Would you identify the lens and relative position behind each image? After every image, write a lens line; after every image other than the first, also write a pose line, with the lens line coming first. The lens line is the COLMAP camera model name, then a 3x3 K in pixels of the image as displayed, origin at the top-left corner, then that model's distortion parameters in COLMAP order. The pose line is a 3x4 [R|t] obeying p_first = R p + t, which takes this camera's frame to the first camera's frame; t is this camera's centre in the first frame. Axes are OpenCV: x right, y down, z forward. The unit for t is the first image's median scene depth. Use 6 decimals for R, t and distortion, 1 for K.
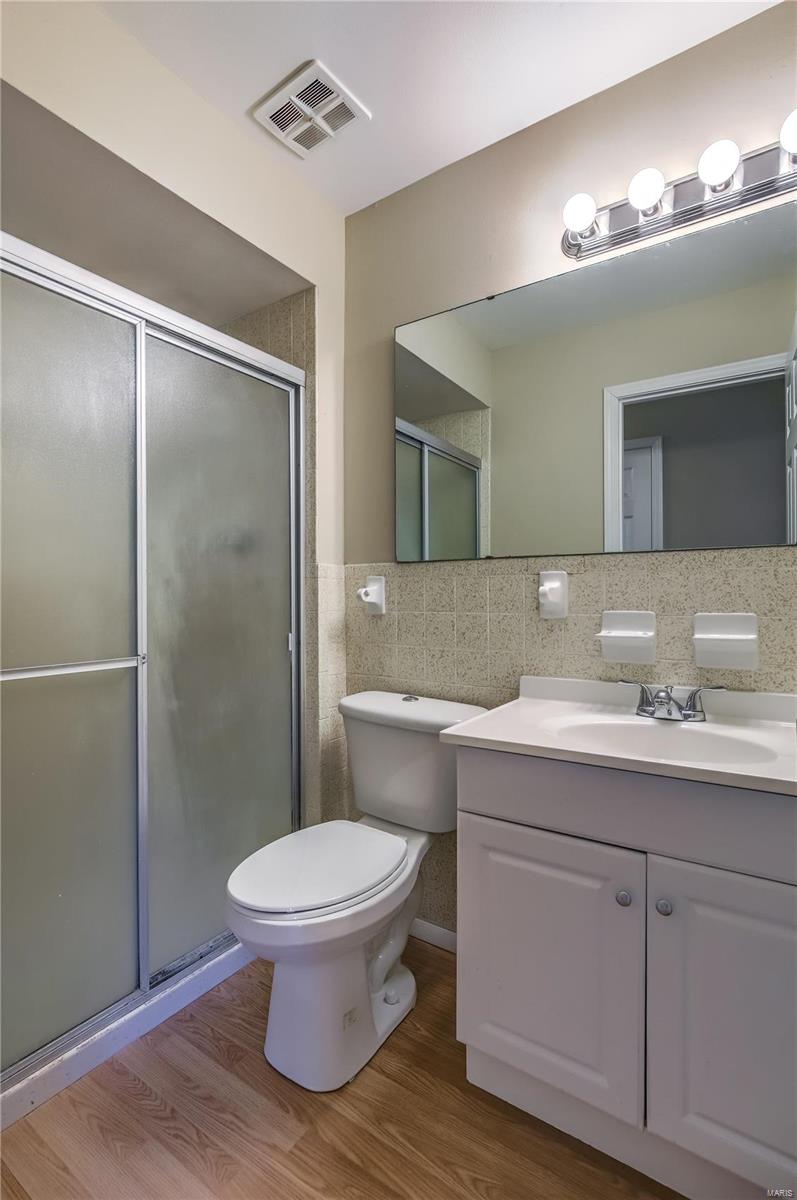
lens RADIAL K [[548.3, 0, 396.1], [0, 548.3, 600.7], [0, 0, 1]] dist [-0.002958, -0.000051]
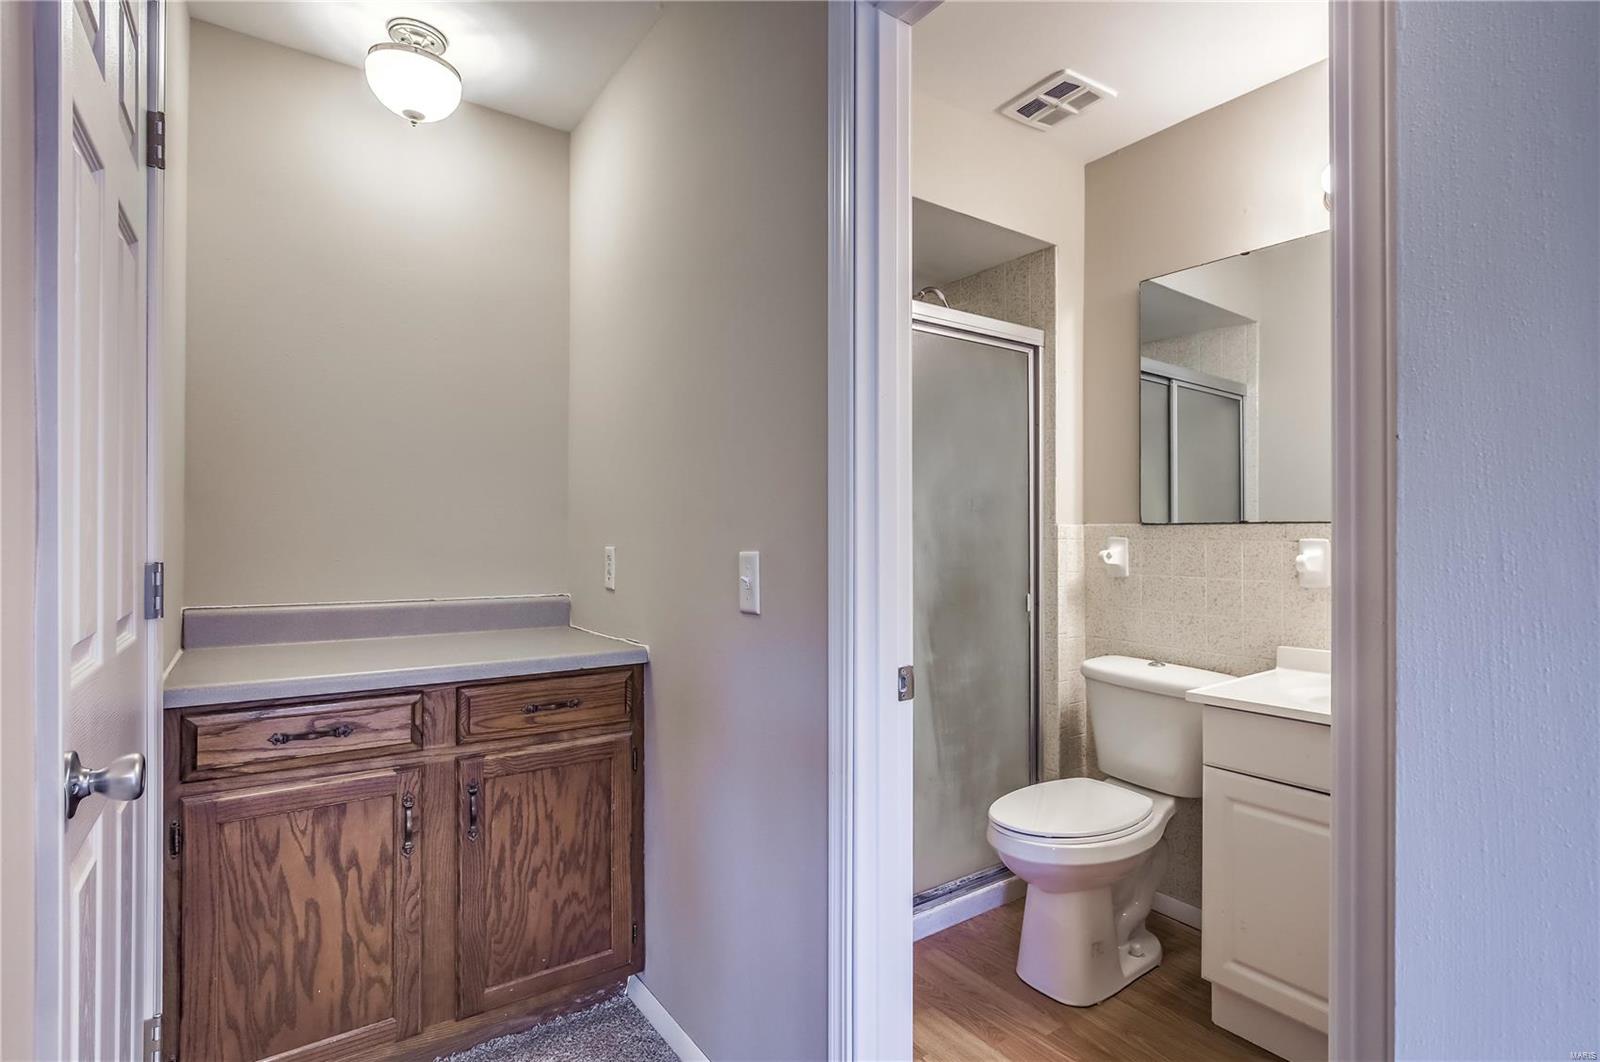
lens RADIAL K [[831.1, 0, 852.8], [0, 831.1, 530.2], [0, 0, 1]] dist [-0.006789, -0.002024]
pose [[0.949867, 0.001824, -0.312648, -0.027472], [-0.001602, 0.999998, 0.000968, -0.066070], [0.312649, -0.000419, 0.949869, -0.613841]]
